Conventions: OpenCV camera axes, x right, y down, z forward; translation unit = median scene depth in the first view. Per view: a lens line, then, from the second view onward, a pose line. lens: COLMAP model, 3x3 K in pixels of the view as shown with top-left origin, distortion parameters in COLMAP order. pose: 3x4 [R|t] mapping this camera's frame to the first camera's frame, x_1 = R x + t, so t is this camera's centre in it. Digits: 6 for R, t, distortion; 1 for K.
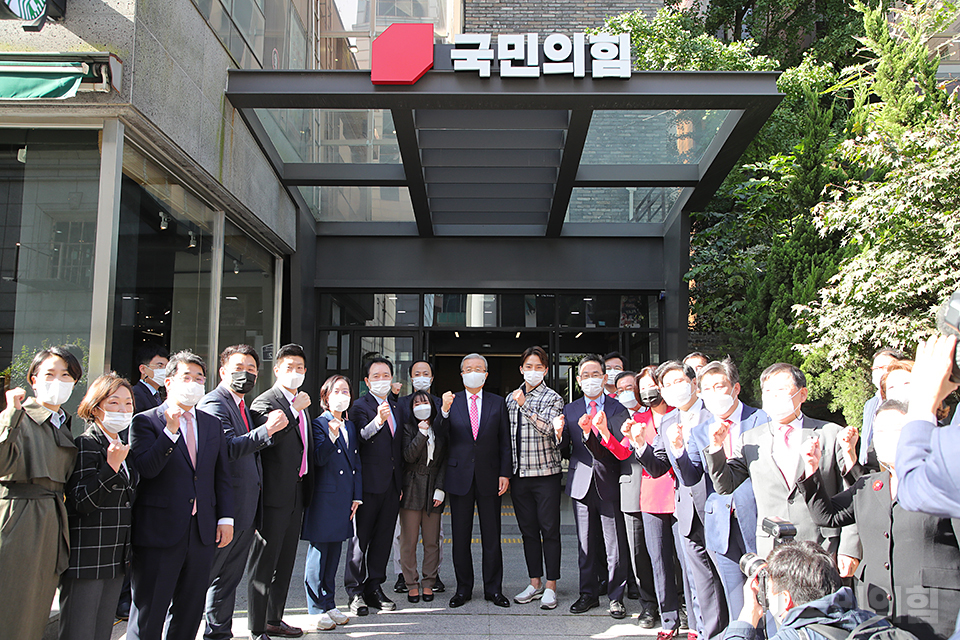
lens RADIAL K [[844.5, 0, 478.4], [0, 844.5, 324.3], [0, 0, 1]] dist [0.033386, 0.005944]
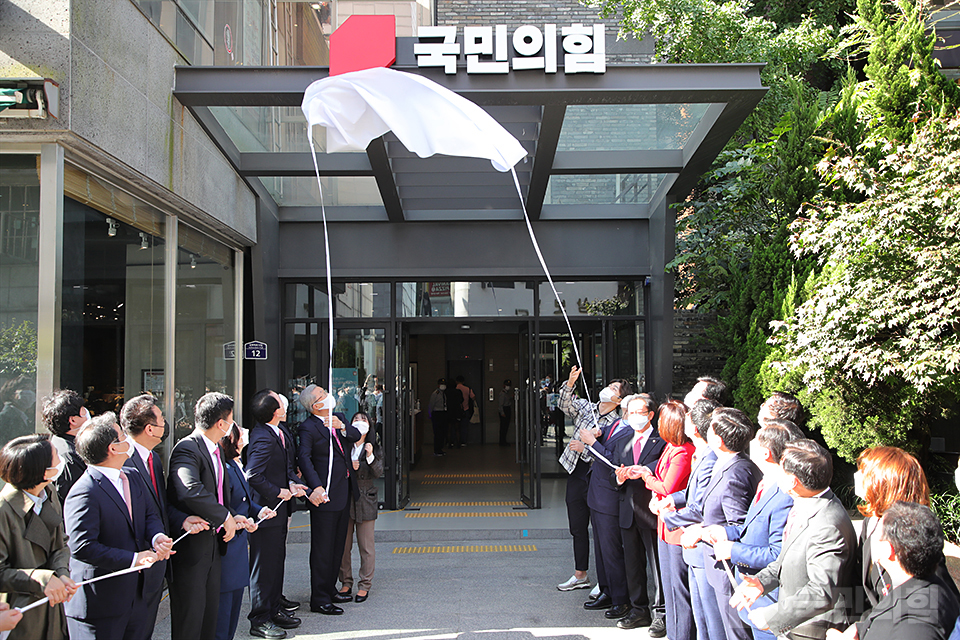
lens RADIAL K [[915.7, 0, 481.7], [0, 915.7, 322.4], [0, 0, 1]] dist [0.055407, 0.006363]
pose [[0.999775, -0.014002, 0.015920, 0.021907], [0.013029, 0.998133, 0.059677, -0.076412], [-0.016726, -0.059456, 0.998091, -0.035893]]
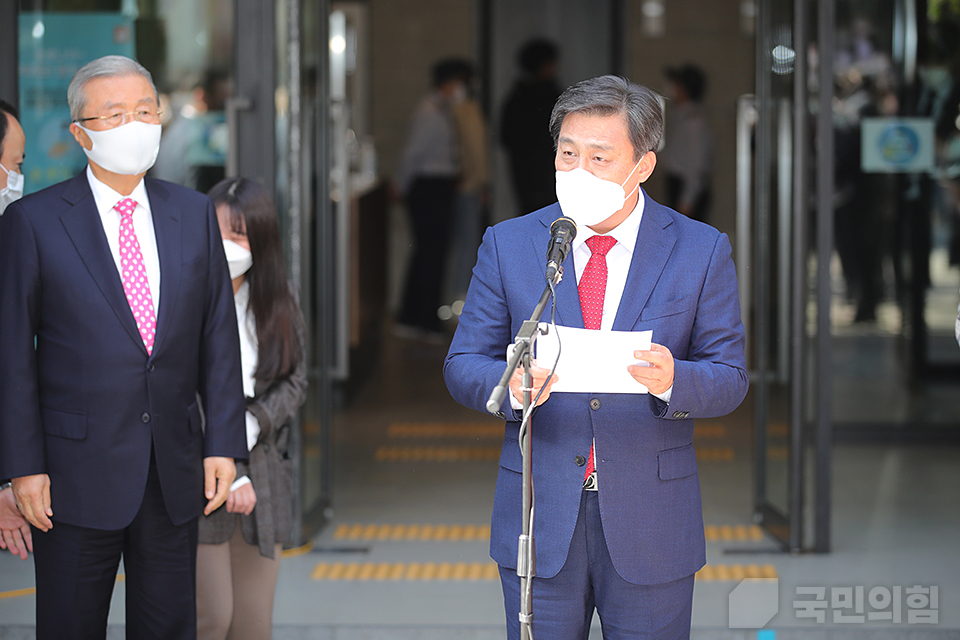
lens RADIAL K [[5431.6, 0, 480.0], [0, 5431.6, 320.0], [0, 0, 1]] dist [0.069537, -2.841204]
pose [[0.999811, -0.008106, 0.017676, -0.624475], [0.003204, 0.965221, 0.261417, -2.788316], [-0.019180, -0.261311, 0.965064, -6.514261]]
